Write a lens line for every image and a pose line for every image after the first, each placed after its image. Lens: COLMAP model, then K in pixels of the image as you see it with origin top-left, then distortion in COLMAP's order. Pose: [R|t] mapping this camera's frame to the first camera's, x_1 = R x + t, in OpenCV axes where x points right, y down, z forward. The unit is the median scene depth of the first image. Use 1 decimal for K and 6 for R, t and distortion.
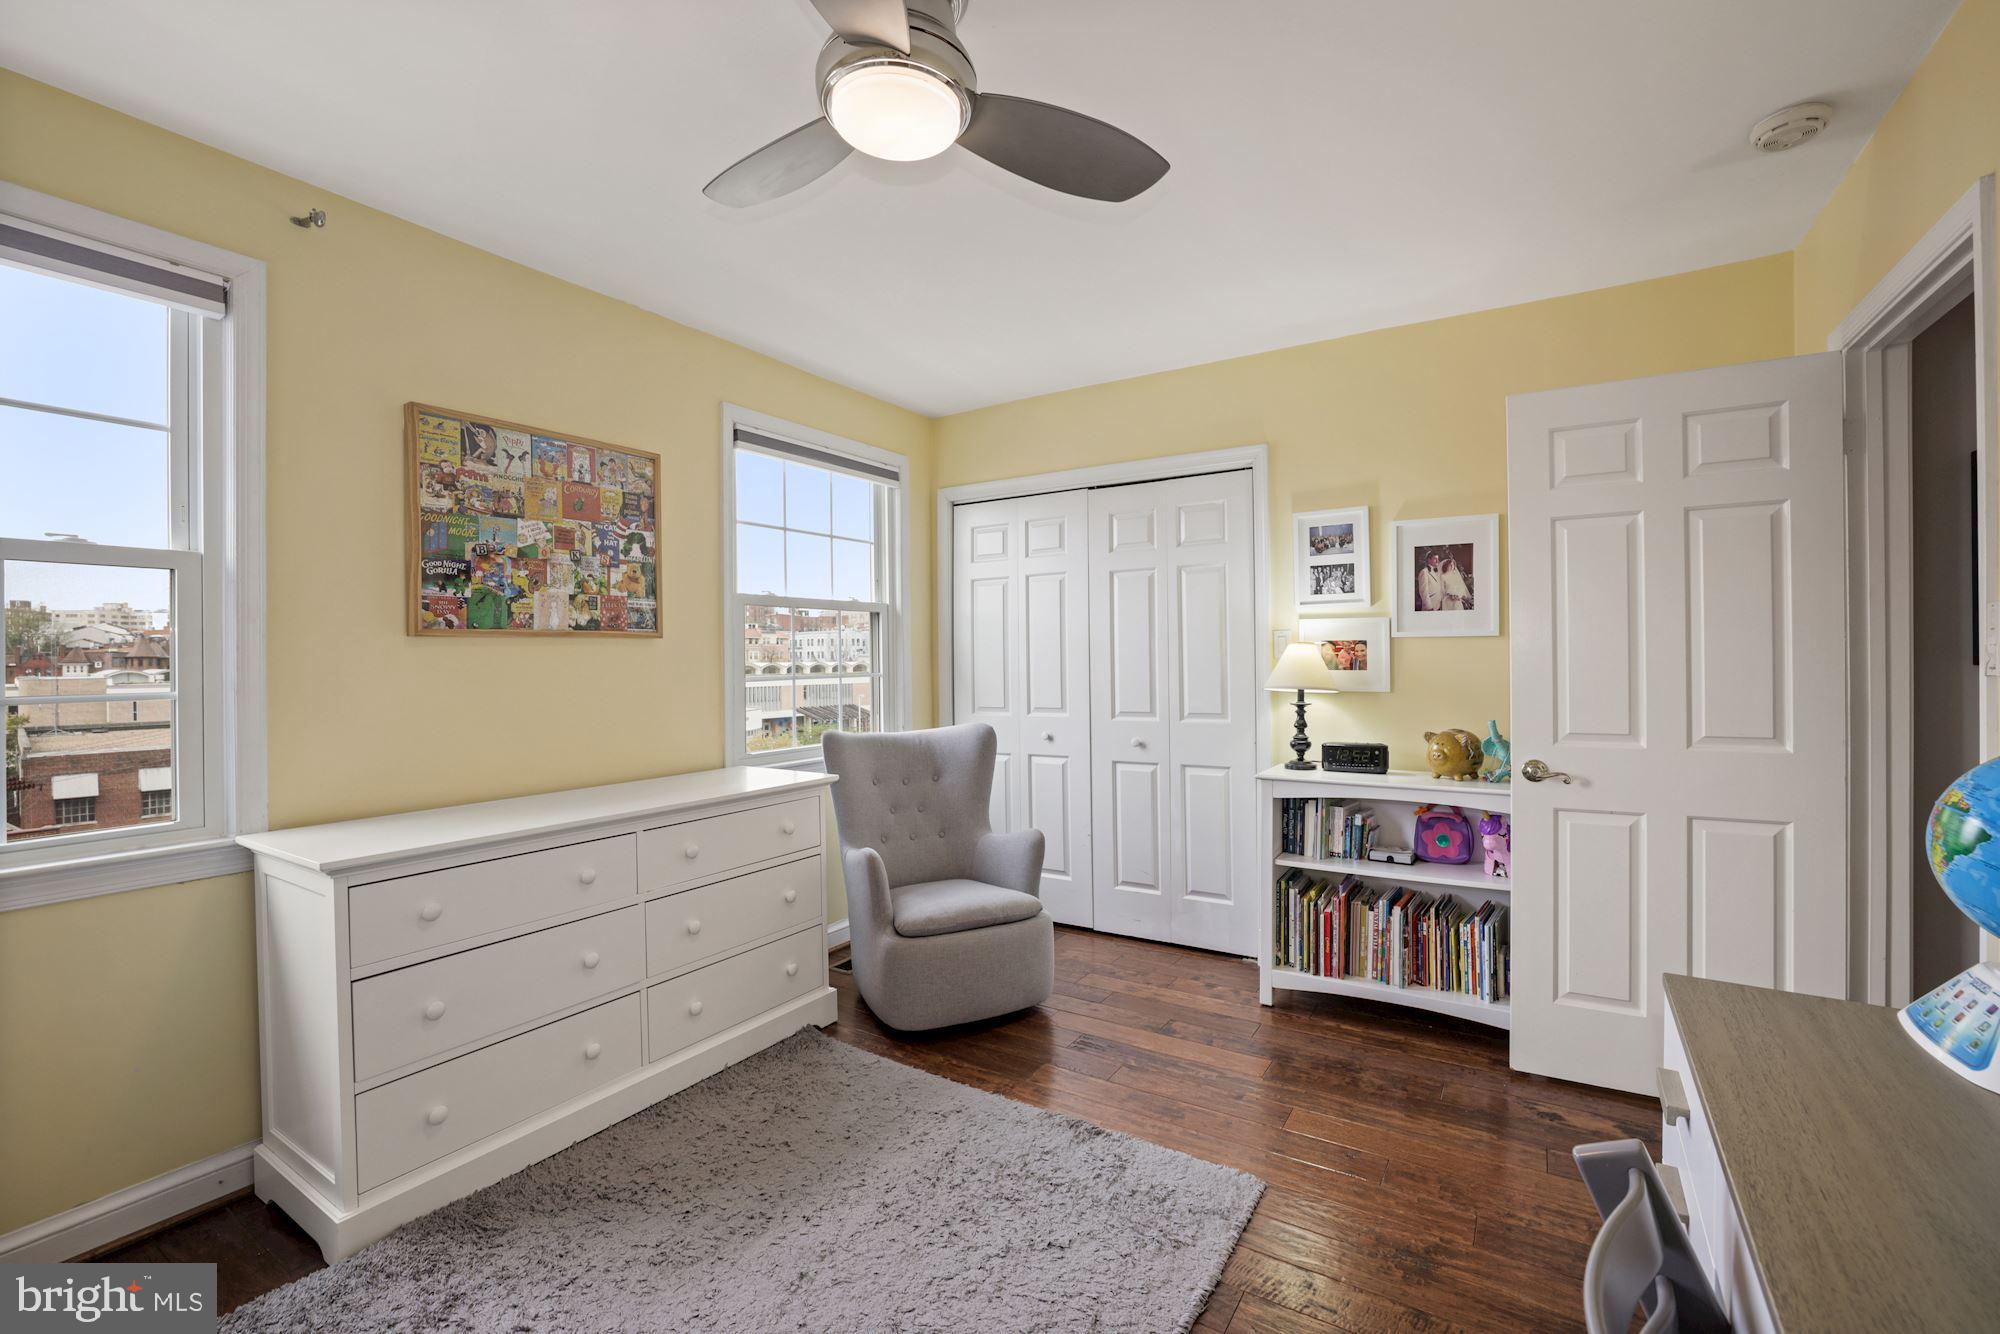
lens RADIAL K [[866.4, 0, 998.5], [0, 866.4, 660.0], [0, 0, 1]] dist [-0.047139, 0.016636]
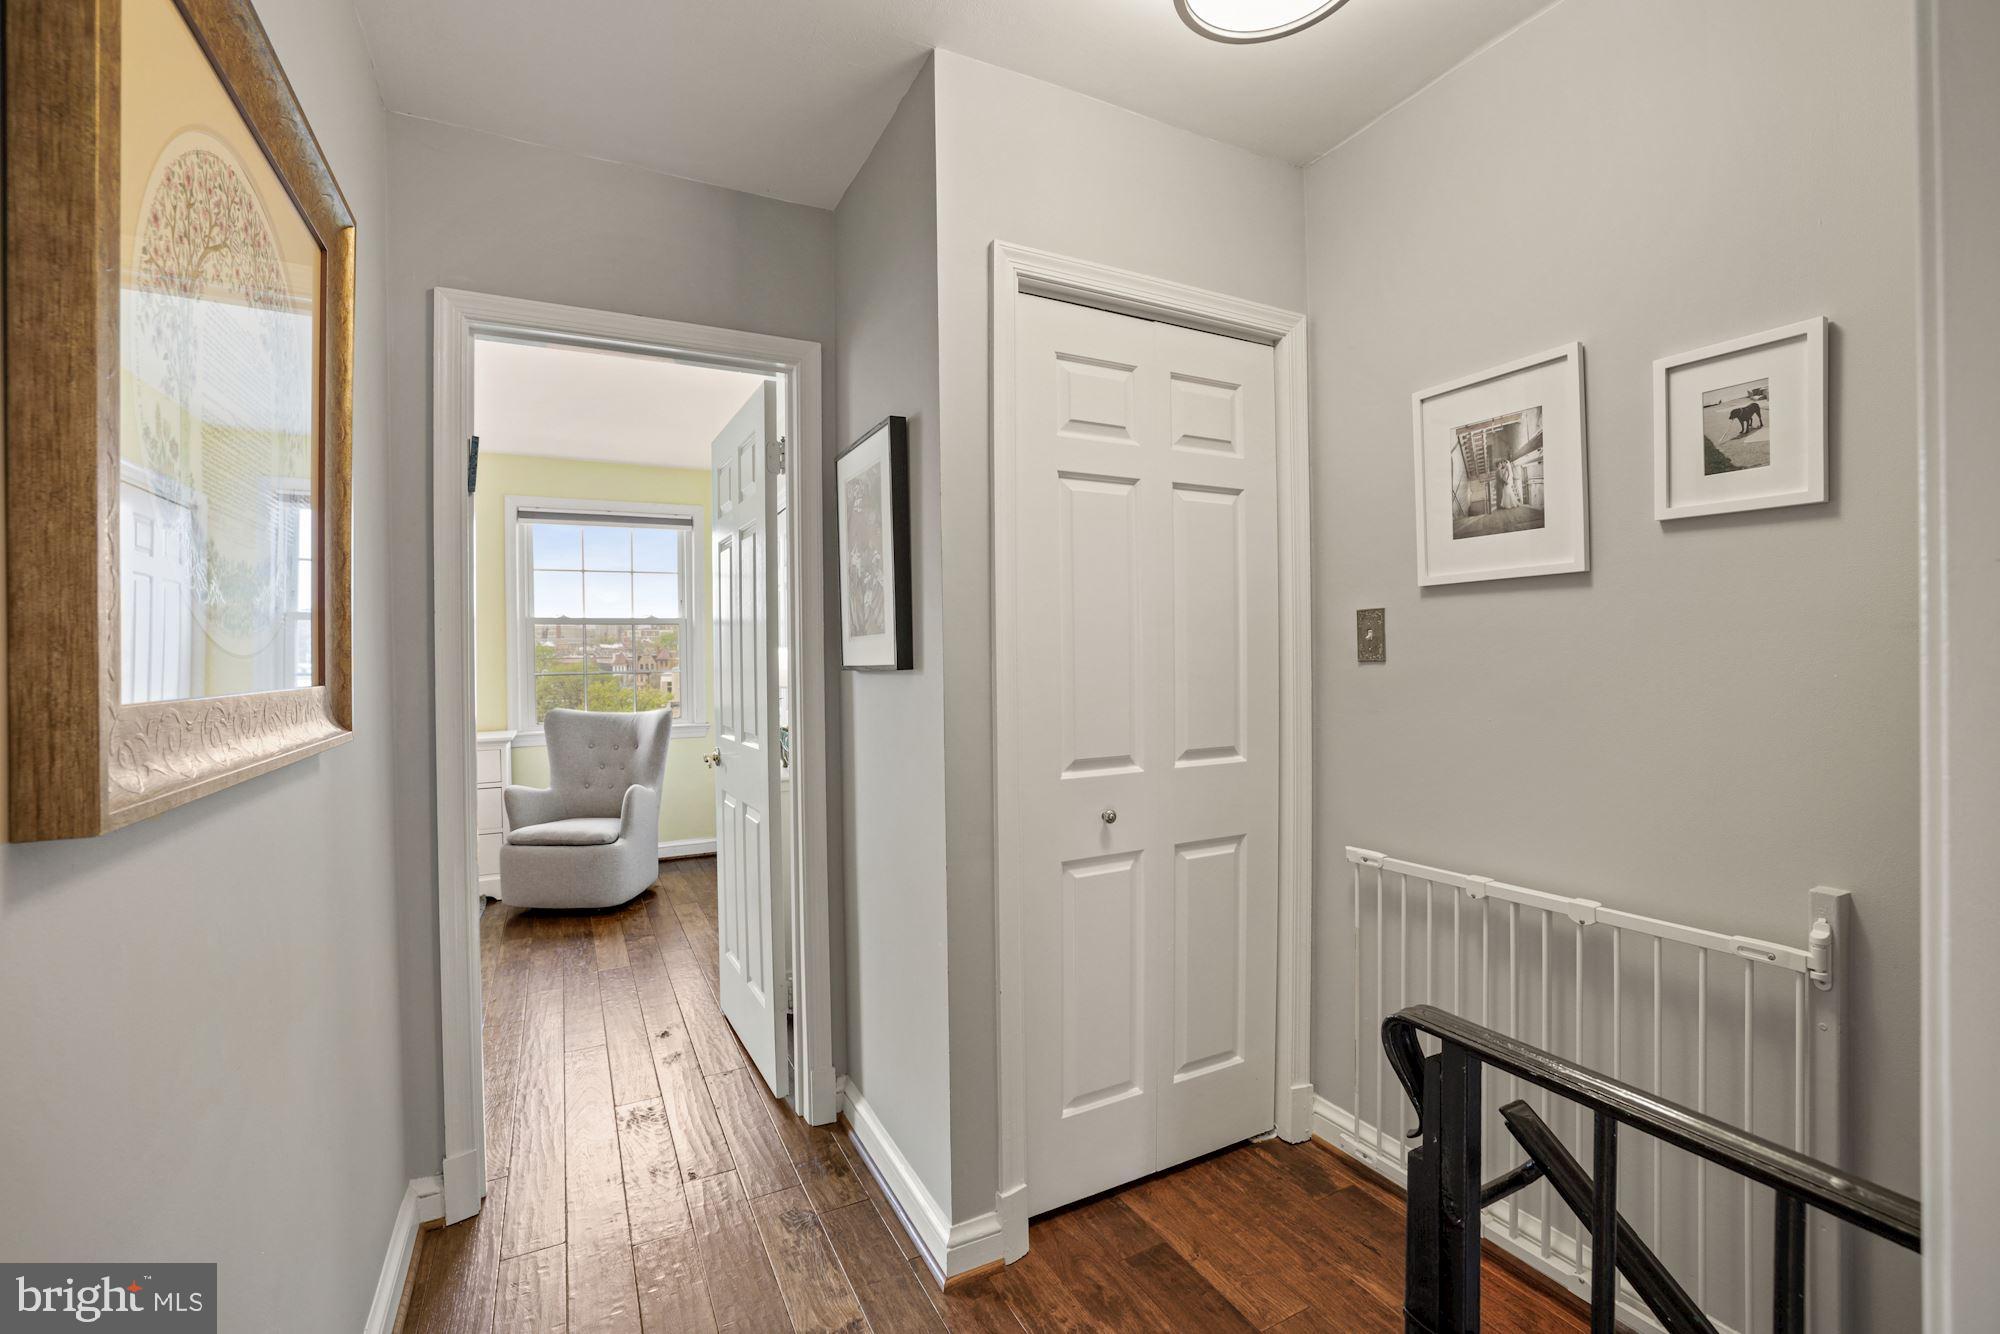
lens RADIAL K [[866.4, 0, 998.5], [0, 866.4, 660.0], [0, 0, 1]] dist [-0.047139, 0.016636]
pose [[0.854442, 0.002304, -0.519542, 1.479398], [0.001001, 0.999981, 0.006081, -0.012834], [0.519546, -0.005716, 0.854423, 0.168676]]
